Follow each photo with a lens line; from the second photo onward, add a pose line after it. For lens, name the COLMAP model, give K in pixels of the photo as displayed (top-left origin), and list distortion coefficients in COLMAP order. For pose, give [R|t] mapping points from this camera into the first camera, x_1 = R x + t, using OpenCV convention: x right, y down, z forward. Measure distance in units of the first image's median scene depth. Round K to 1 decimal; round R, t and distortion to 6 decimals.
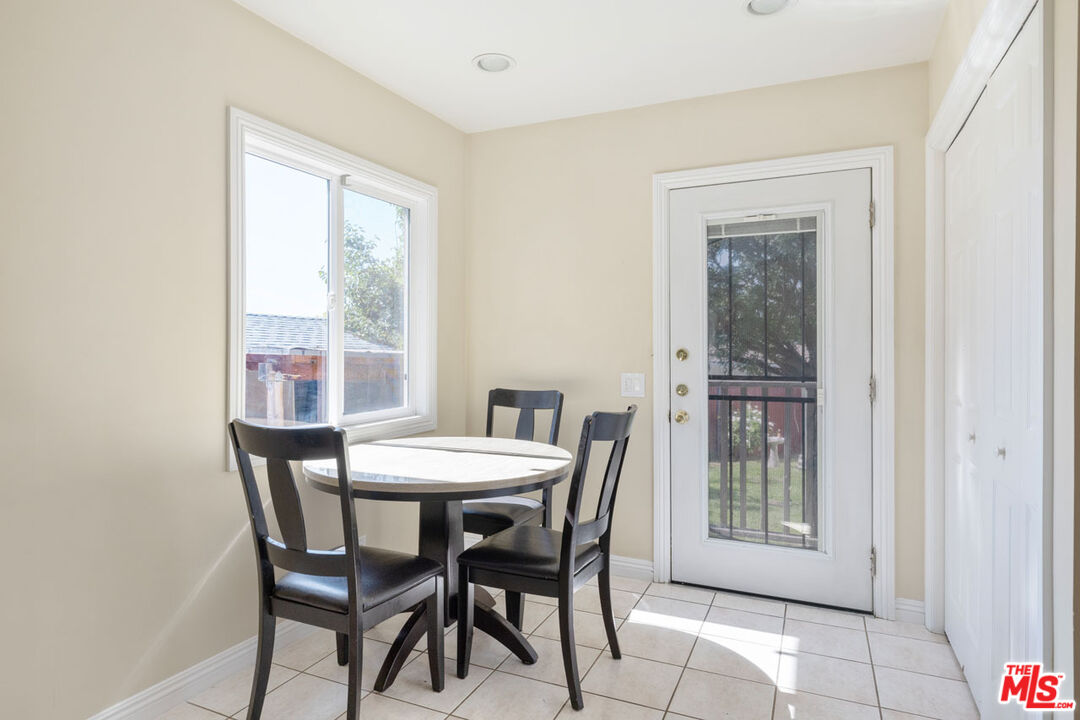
lens RADIAL K [[600.4, 0, 540.0], [0, 600.4, 360.0], [0, 0, 1]] dist [-0.000198, 0.000144]
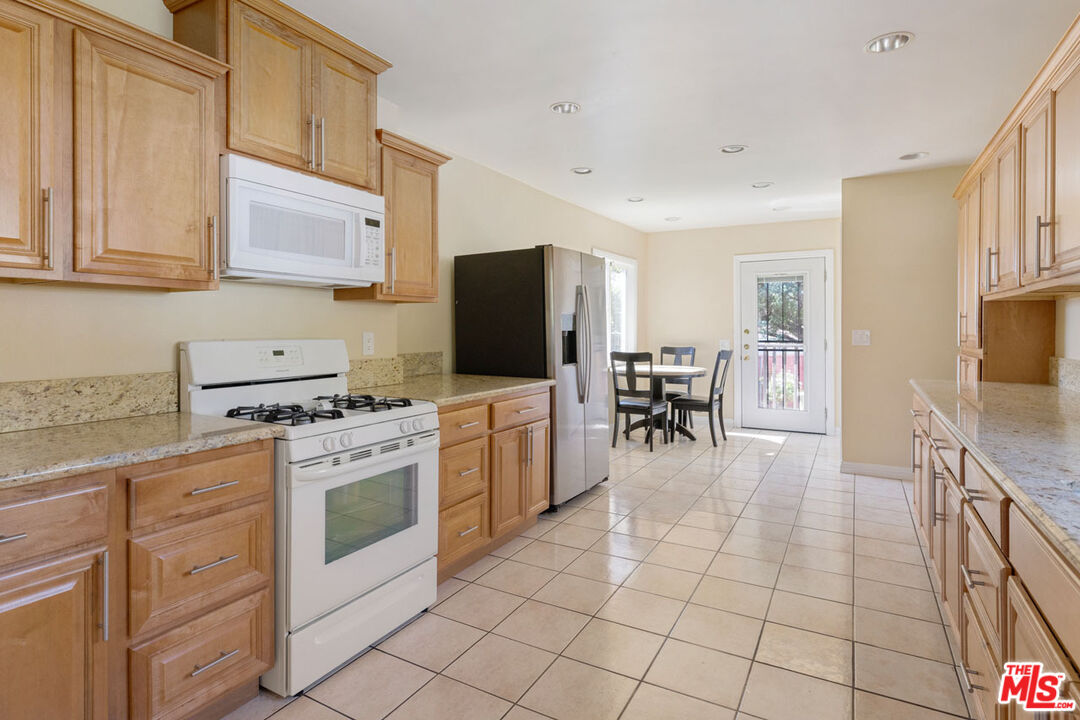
lens RADIAL K [[538.1, 0, 541.8], [0, 538.1, 339.6], [0, 0, 1]] dist [0.000106, -0.000183]
pose [[0.995809, -0.000568, -0.091454, -0.406138], [0.000747, 0.999998, 0.001923, 0.019124], [0.091453, -0.001984, 0.995807, -1.295608]]
